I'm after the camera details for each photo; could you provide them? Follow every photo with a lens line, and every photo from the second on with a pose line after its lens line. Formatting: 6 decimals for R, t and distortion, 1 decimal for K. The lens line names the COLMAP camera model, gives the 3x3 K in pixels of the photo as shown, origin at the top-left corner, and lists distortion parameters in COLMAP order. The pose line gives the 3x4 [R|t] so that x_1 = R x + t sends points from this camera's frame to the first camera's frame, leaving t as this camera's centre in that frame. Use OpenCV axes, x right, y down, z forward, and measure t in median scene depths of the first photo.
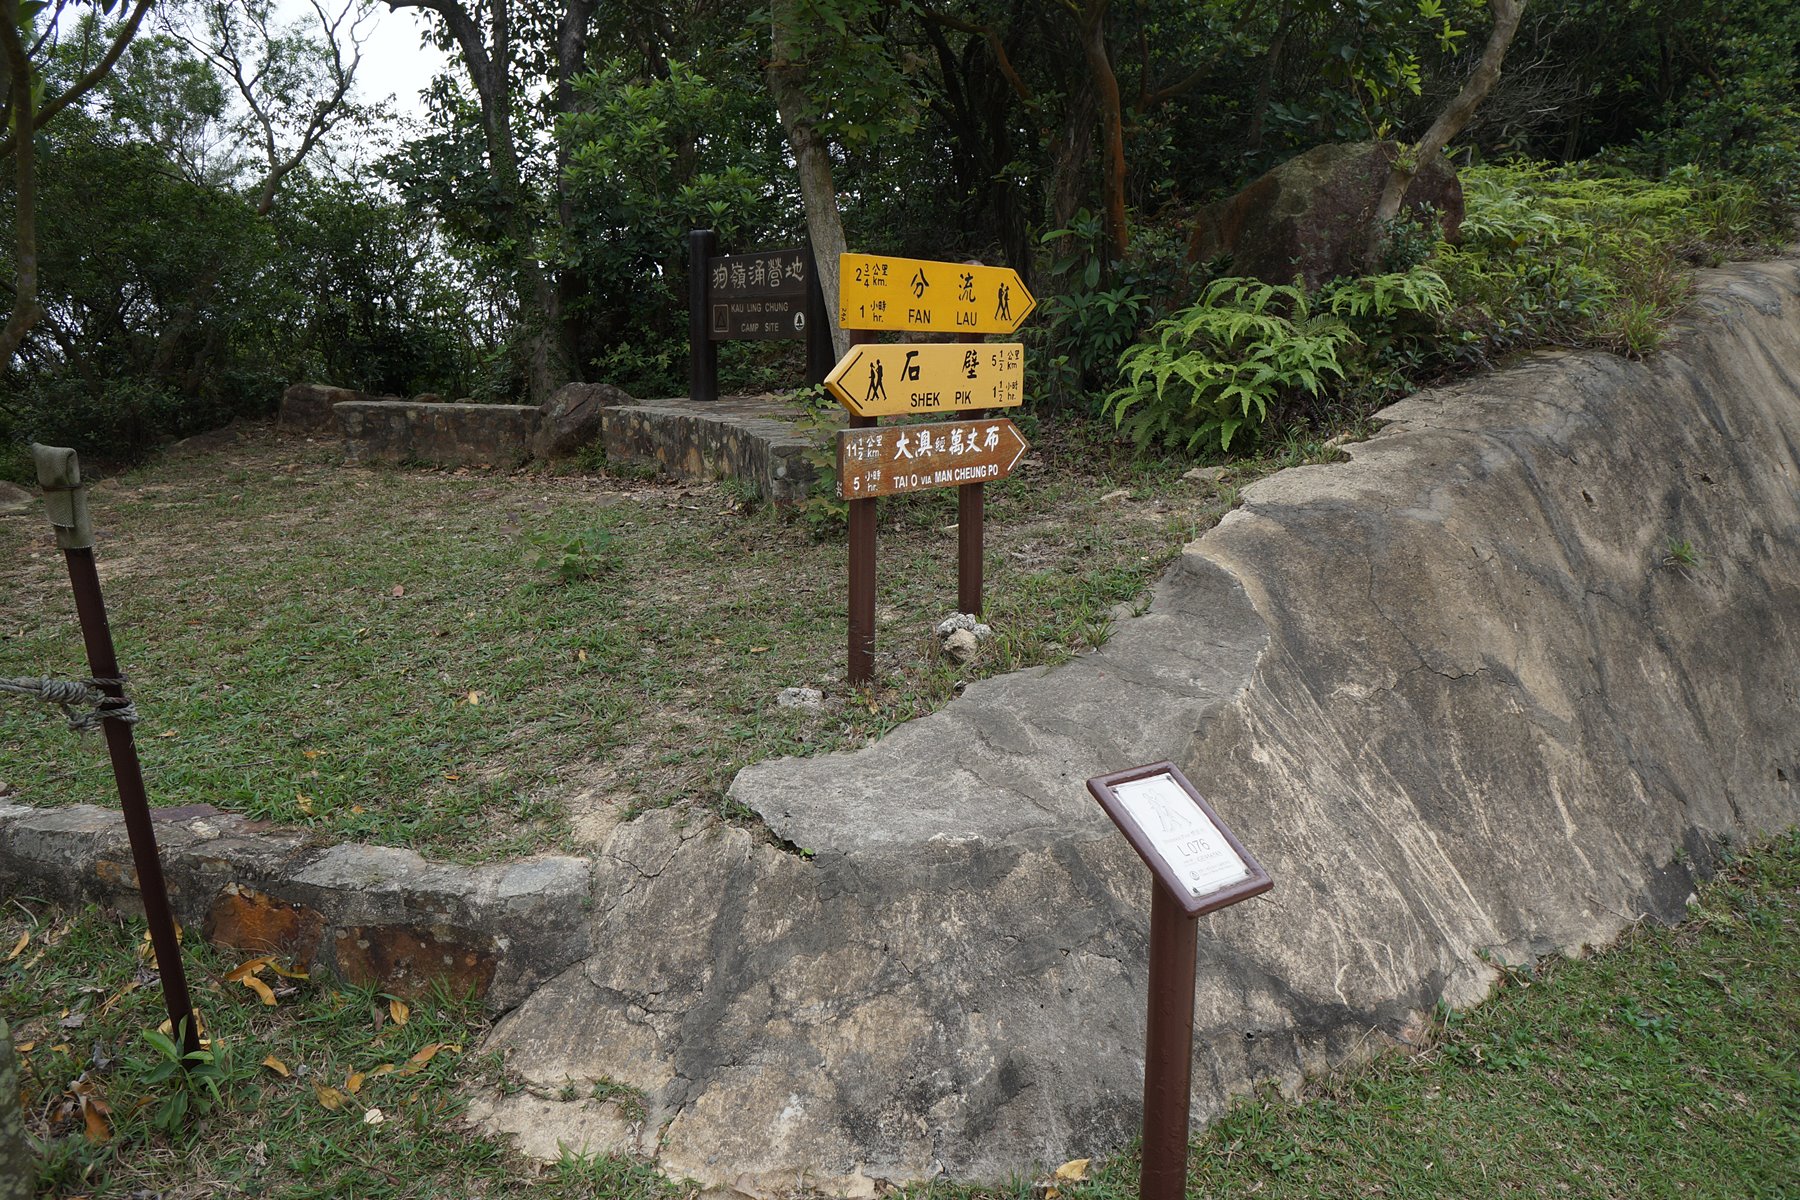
lens RADIAL K [[1298.4, 0, 895.6], [0, 1298.4, 605.9], [0, 0, 1]] dist [-0.007492, -0.000131]
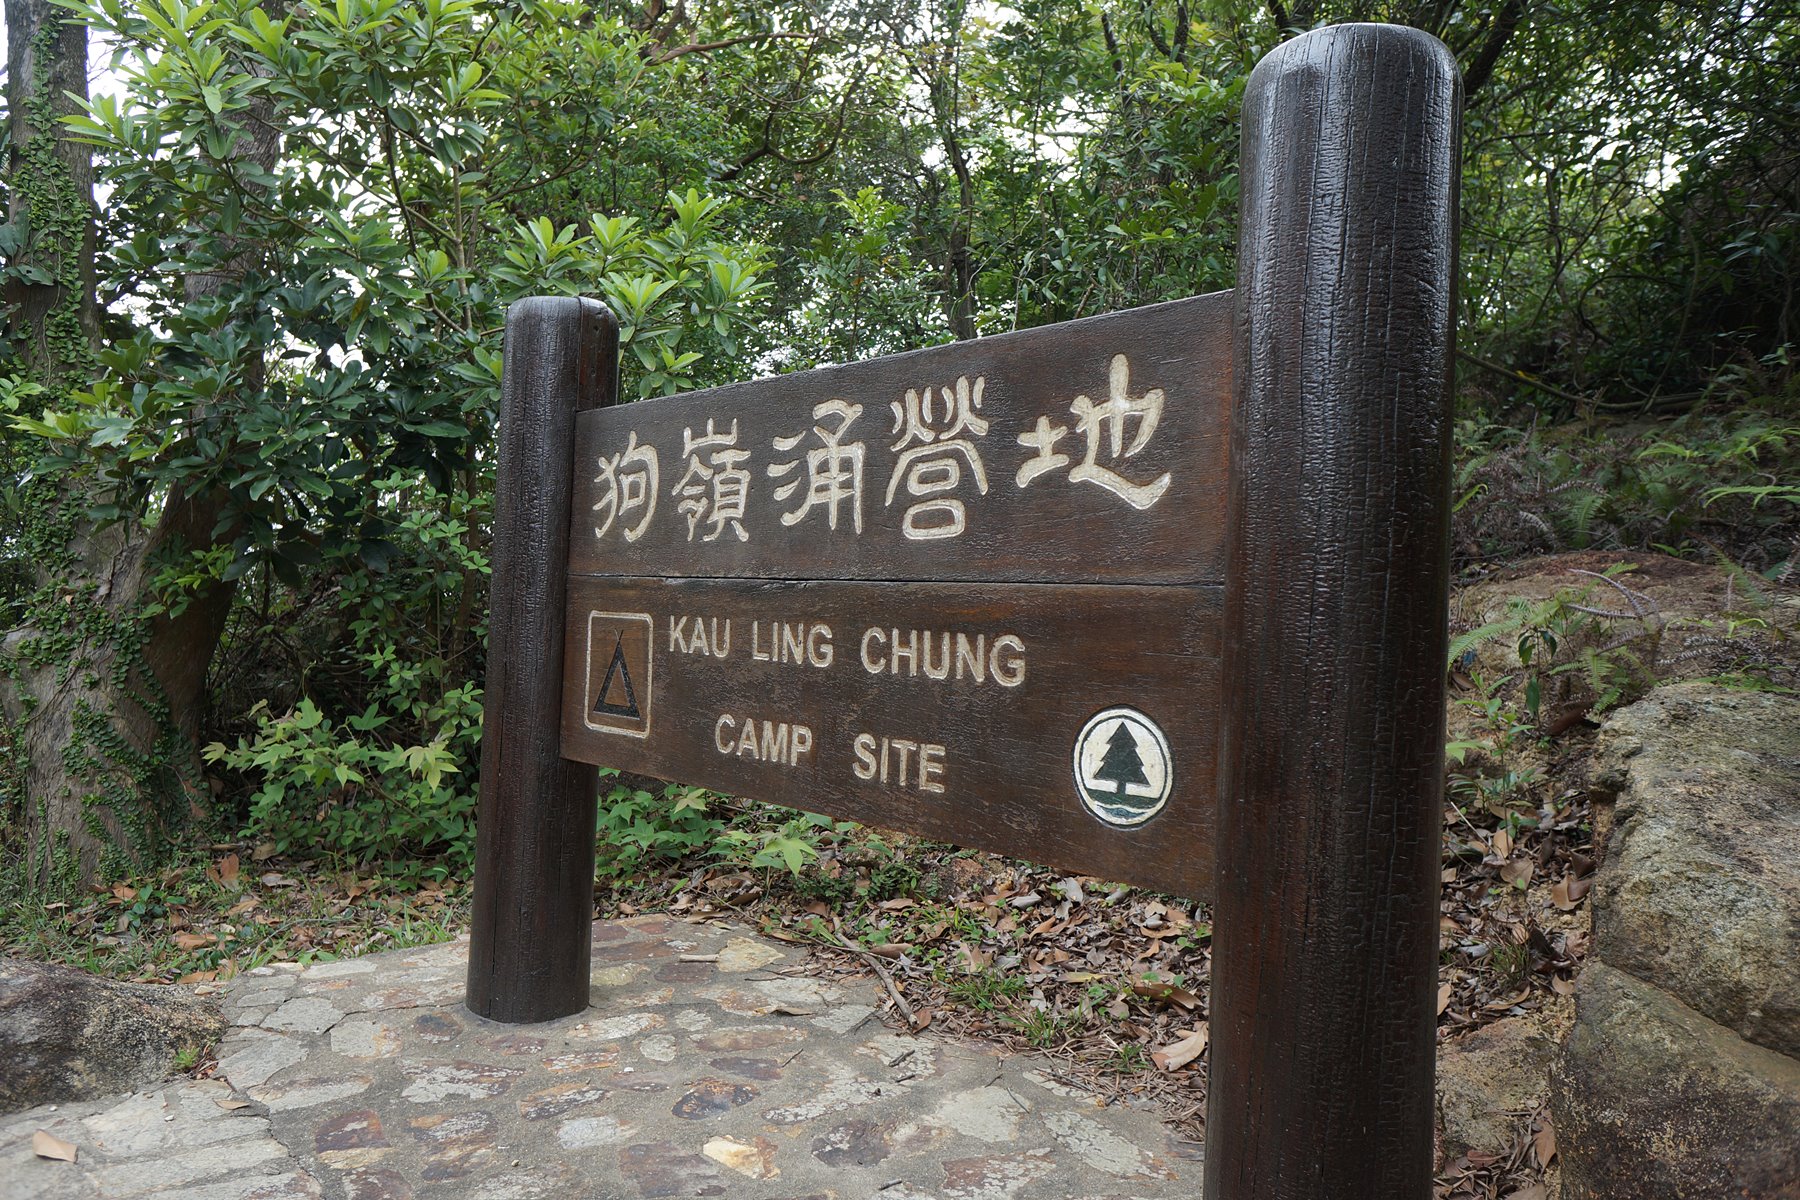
lens RADIAL K [[1298.4, 0, 900.7], [0, 1298.4, 600.0], [0, 0, 1]] dist [-0.007492, -0.000131]
pose [[0.997452, 0.028002, 0.065617, -0.307864], [-0.014490, 0.980097, -0.197990, -0.577014], [-0.069855, 0.196535, 0.978005, 2.356284]]
